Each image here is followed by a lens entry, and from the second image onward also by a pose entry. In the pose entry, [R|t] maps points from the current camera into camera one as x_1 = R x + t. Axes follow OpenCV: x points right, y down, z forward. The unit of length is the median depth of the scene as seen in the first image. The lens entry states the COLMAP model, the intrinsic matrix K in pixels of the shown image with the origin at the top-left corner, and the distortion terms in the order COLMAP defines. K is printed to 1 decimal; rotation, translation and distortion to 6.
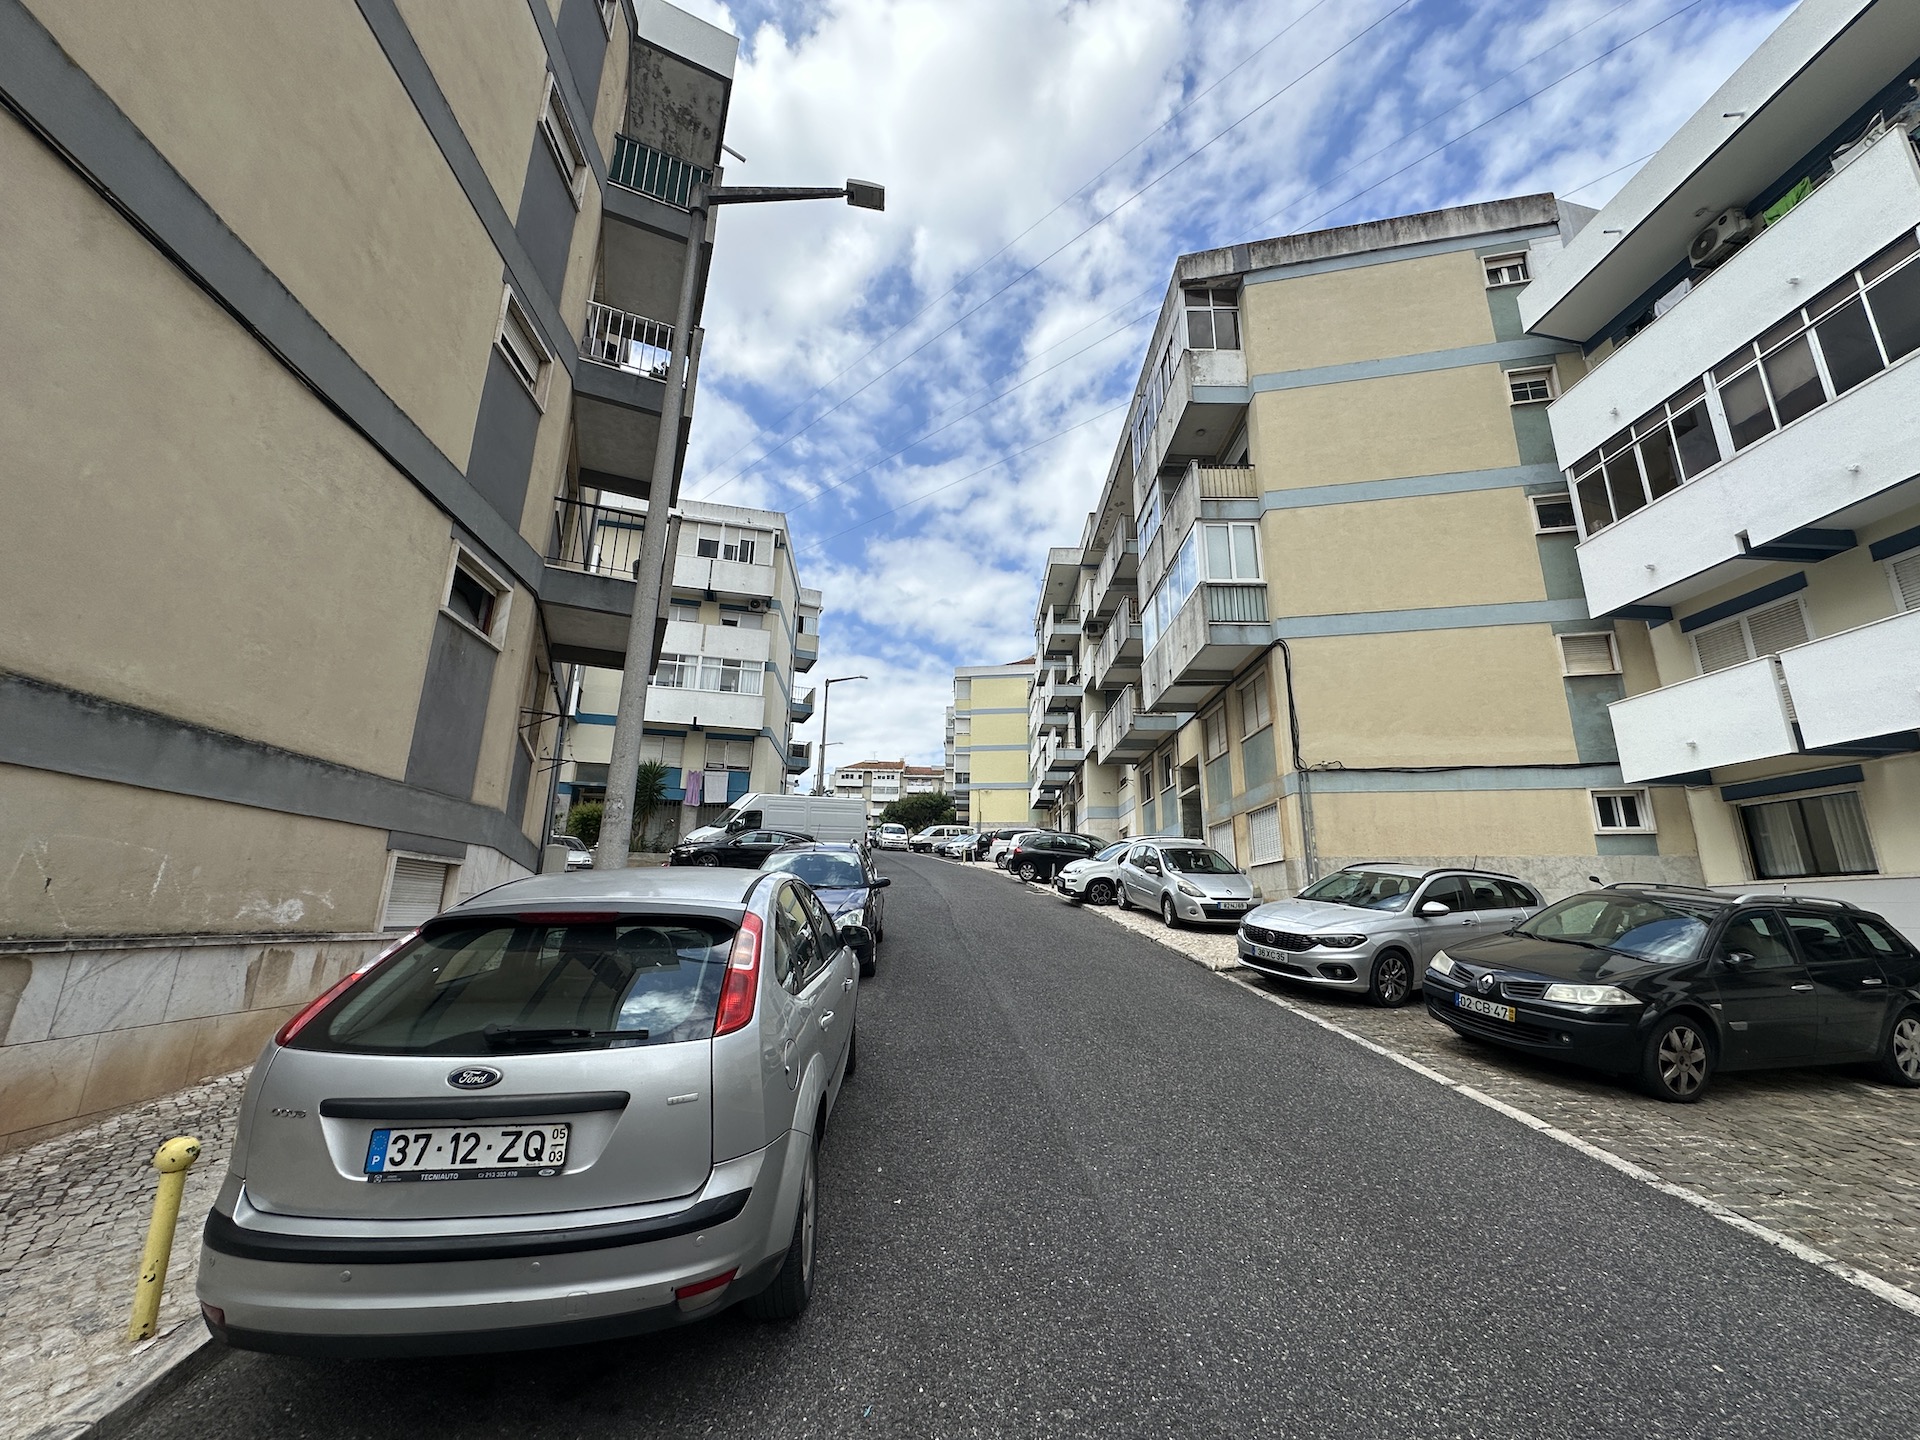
lens RADIAL K [[768.4, 0, 959.5], [0, 768.4, 717.3], [0, 0, 1]] dist [-0.002871, 0.000716]
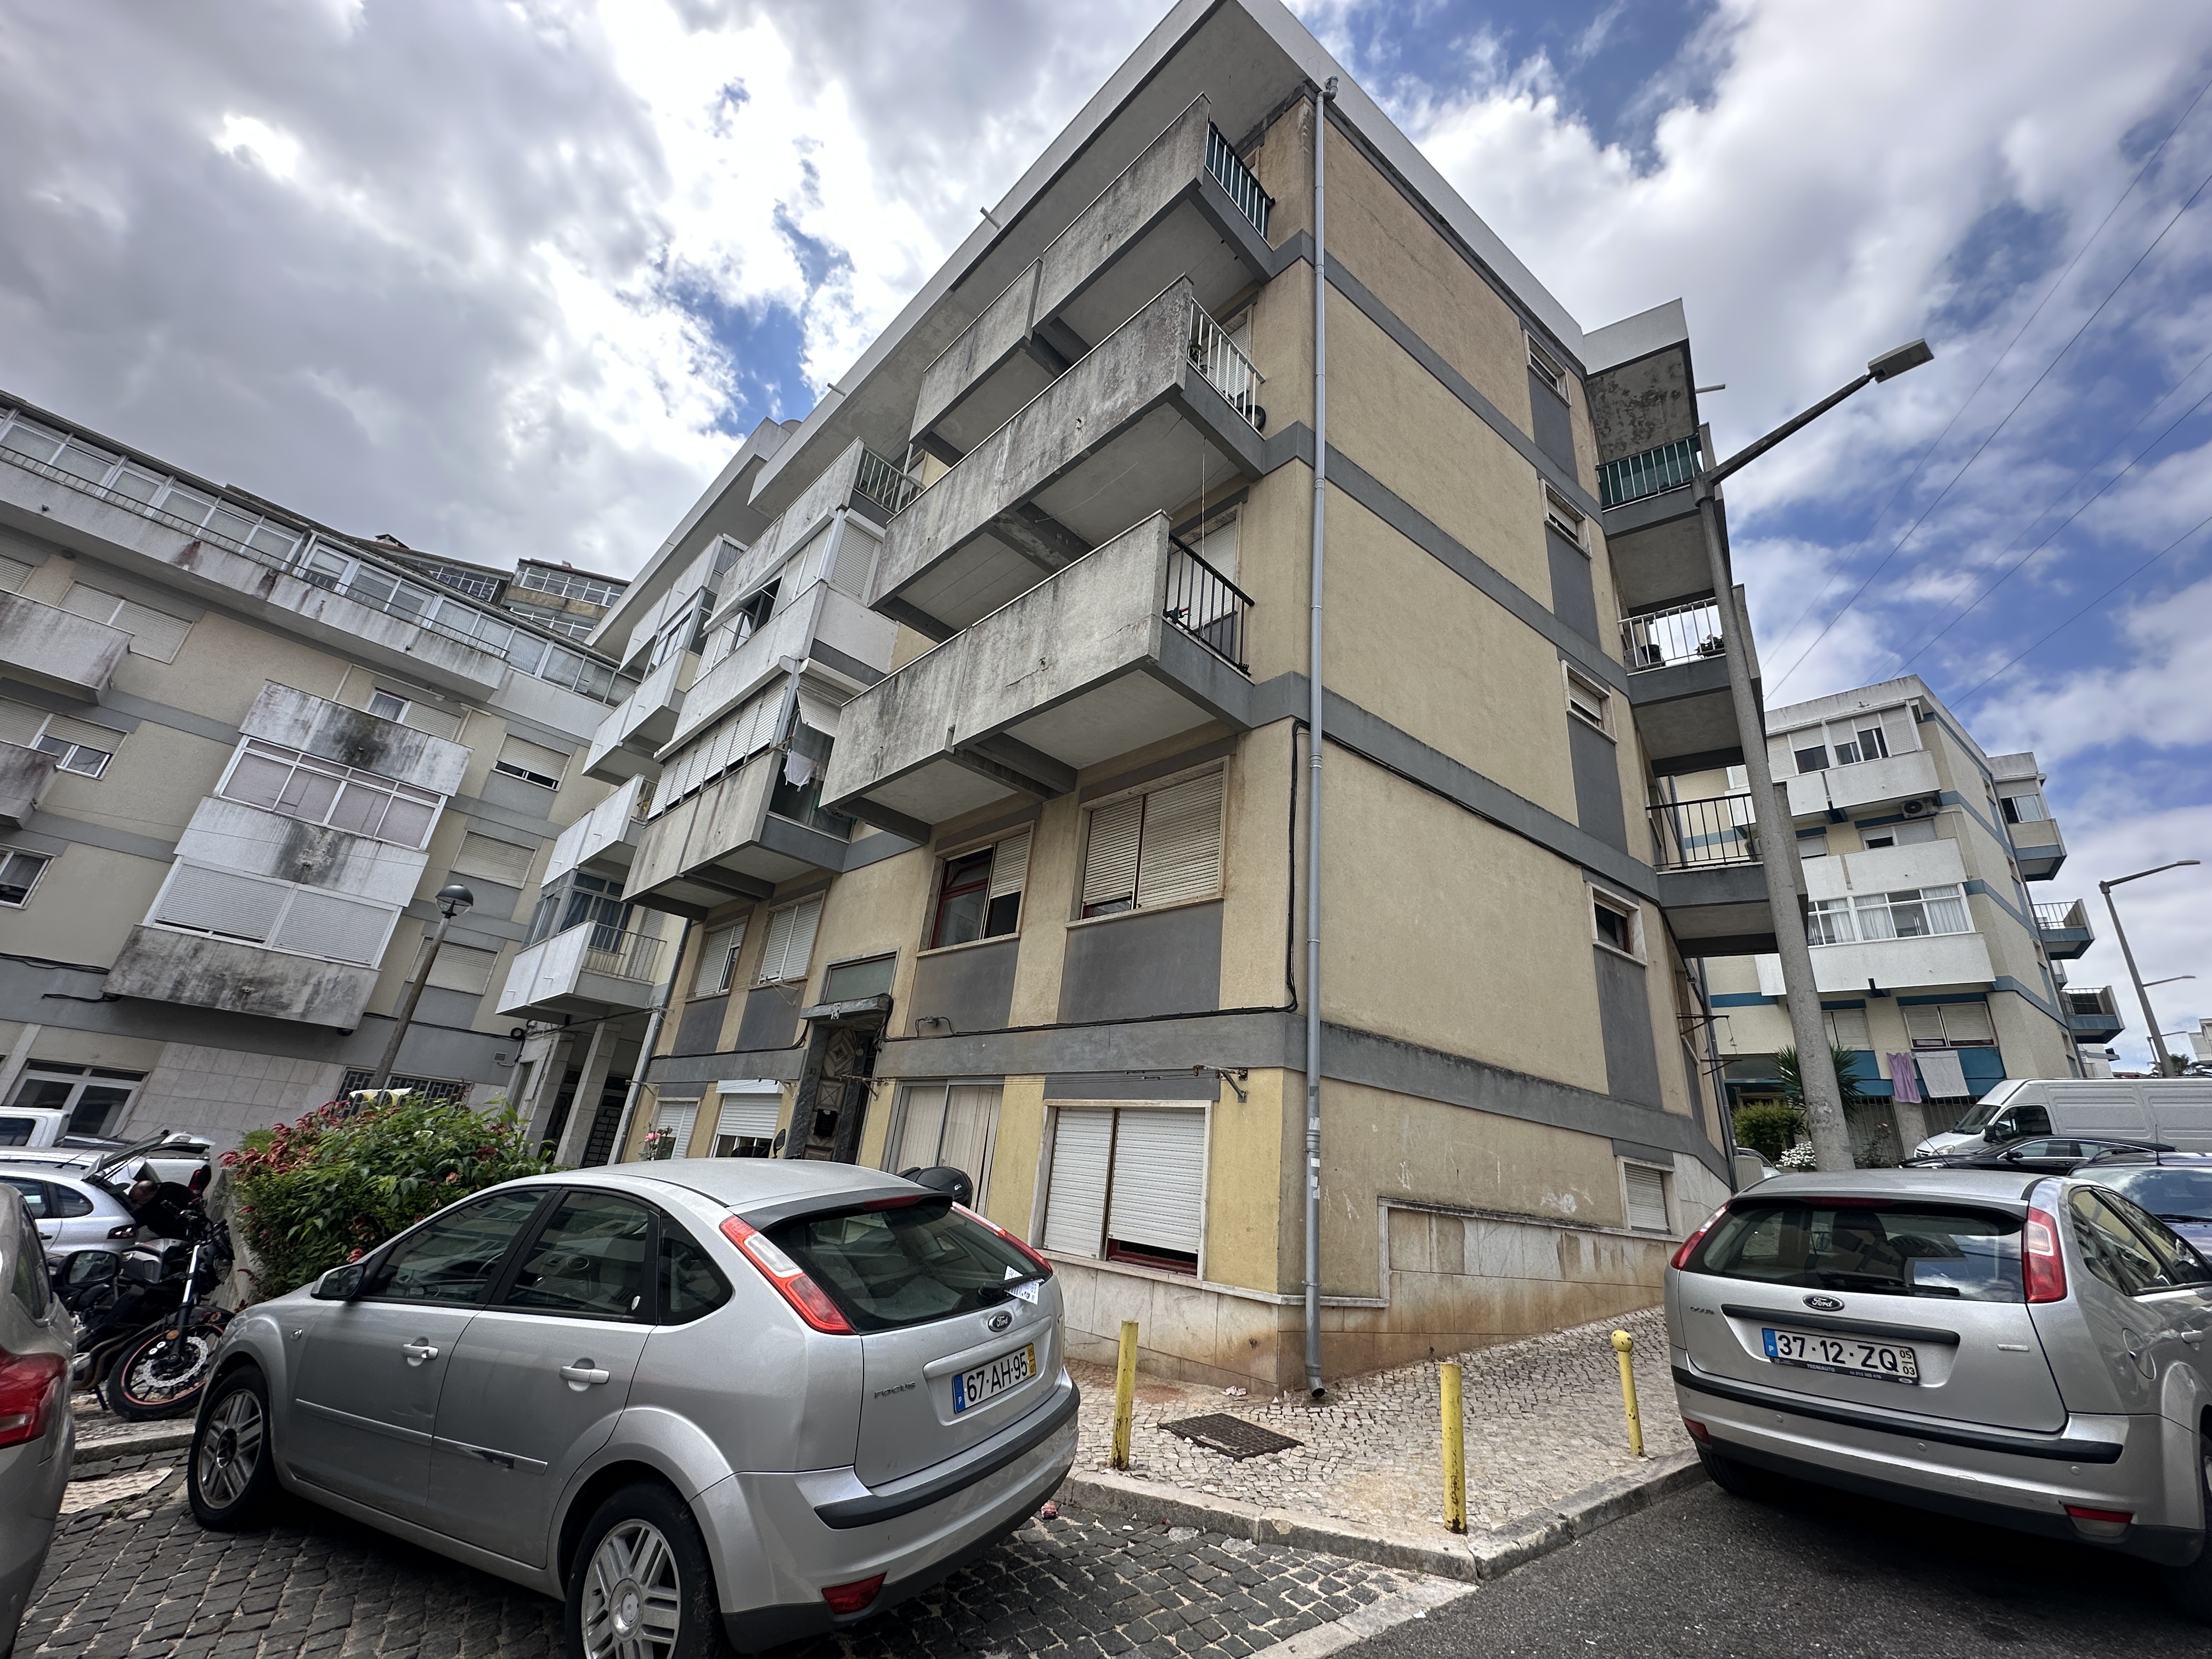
lens RADIAL K [[885.2, 0, 1105.4], [0, 885.2, 826.4], [0, 0, 1]] dist [-0.002871, 0.000716]
pose [[0.499780, -0.298158, -0.813217, 0.097408], [0.132873, 0.954163, -0.268174, -0.040231], [0.855900, 0.025973, 0.516489, -0.309078]]
